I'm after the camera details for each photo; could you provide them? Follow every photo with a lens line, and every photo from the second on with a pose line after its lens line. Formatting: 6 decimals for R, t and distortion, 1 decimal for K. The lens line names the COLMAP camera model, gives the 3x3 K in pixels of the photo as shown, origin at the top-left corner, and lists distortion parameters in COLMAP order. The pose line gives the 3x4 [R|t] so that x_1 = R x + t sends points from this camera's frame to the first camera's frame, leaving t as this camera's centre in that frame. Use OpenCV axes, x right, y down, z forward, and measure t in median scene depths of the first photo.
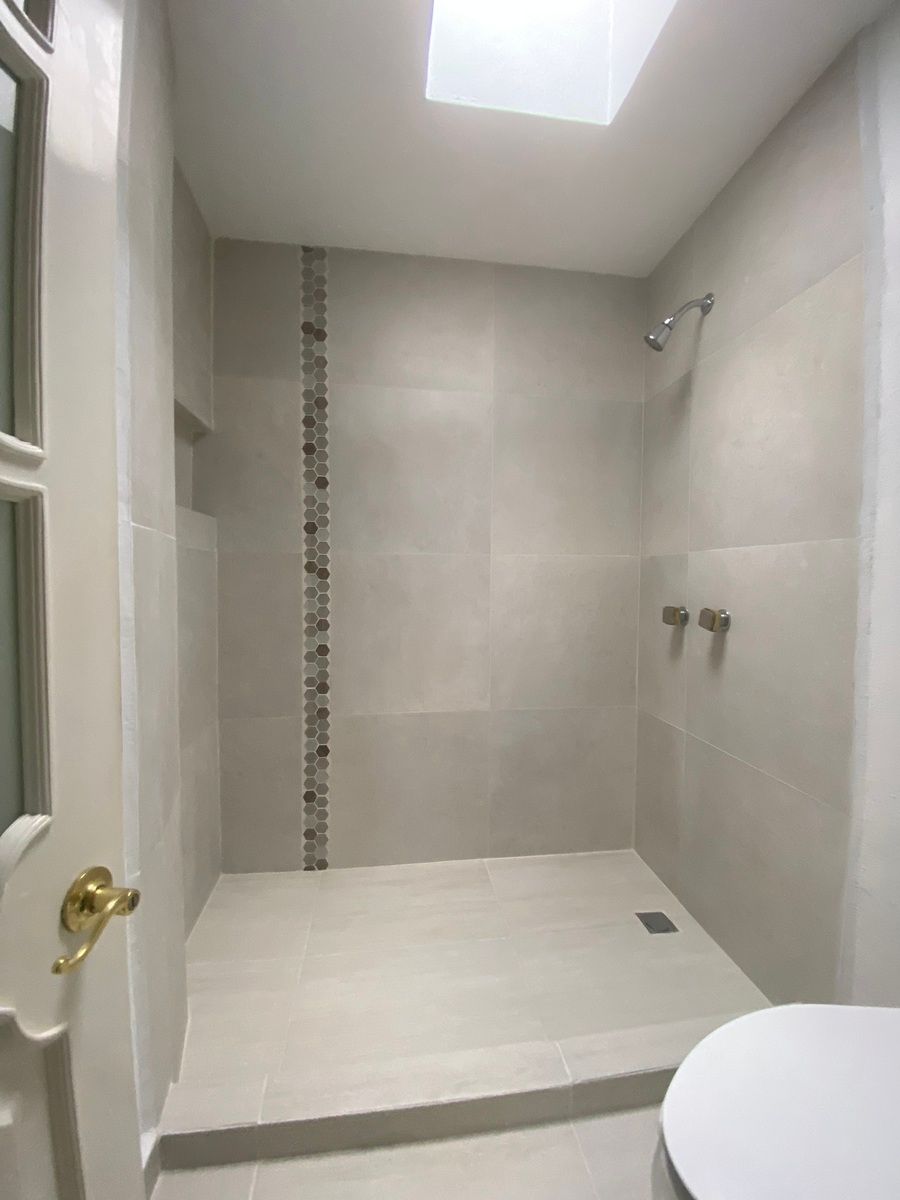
lens RADIAL K [[497.9, 0, 447.0], [0, 497.9, 597.5], [0, 0, 1]] dist [0.006313, -0.013836]
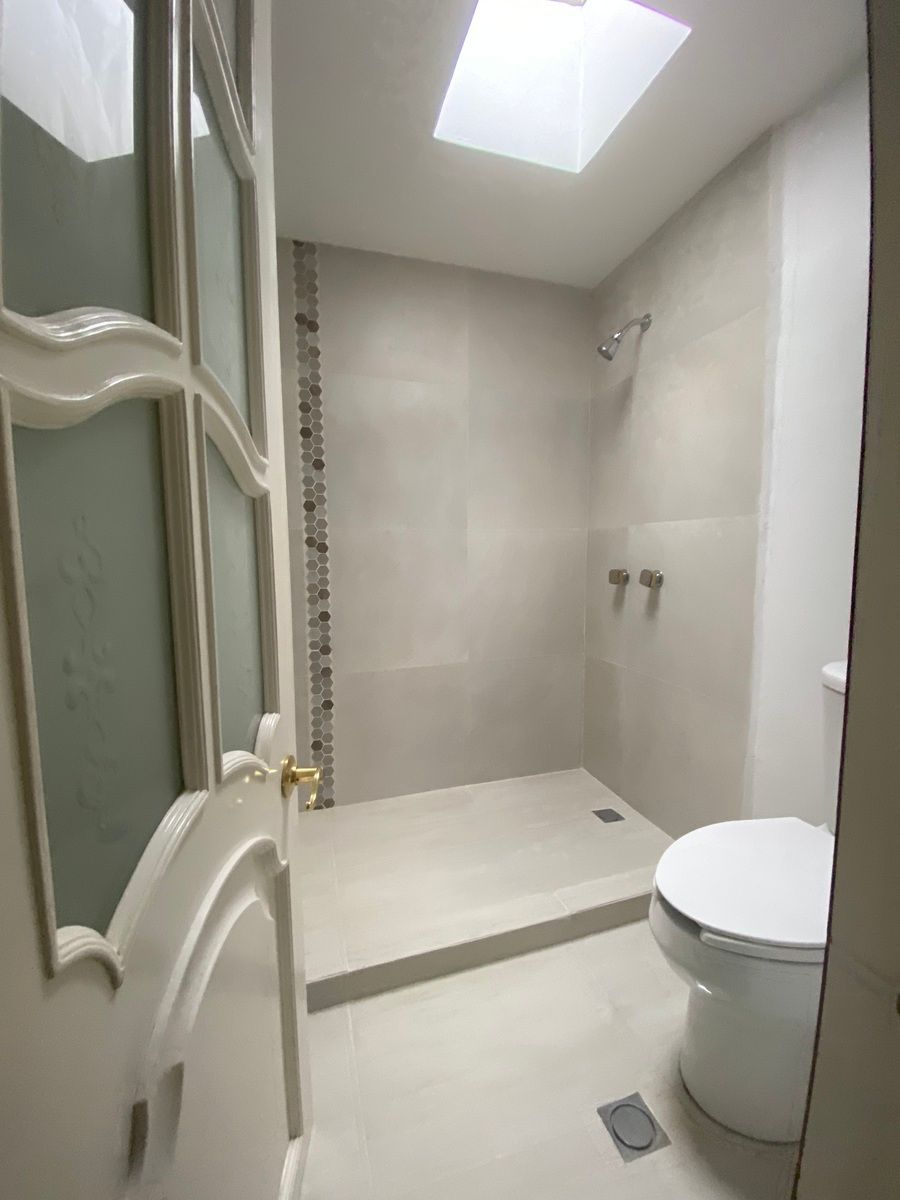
lens RADIAL K [[497.9, 0, 449.0], [0, 497.9, 601.7], [0, 0, 1]] dist [0.006313, -0.013836]
pose [[0.985406, -0.033922, 0.166807, -0.161854], [0.023519, 0.997676, 0.063950, 0.008263], [-0.168588, -0.059094, 0.983914, -0.149947]]
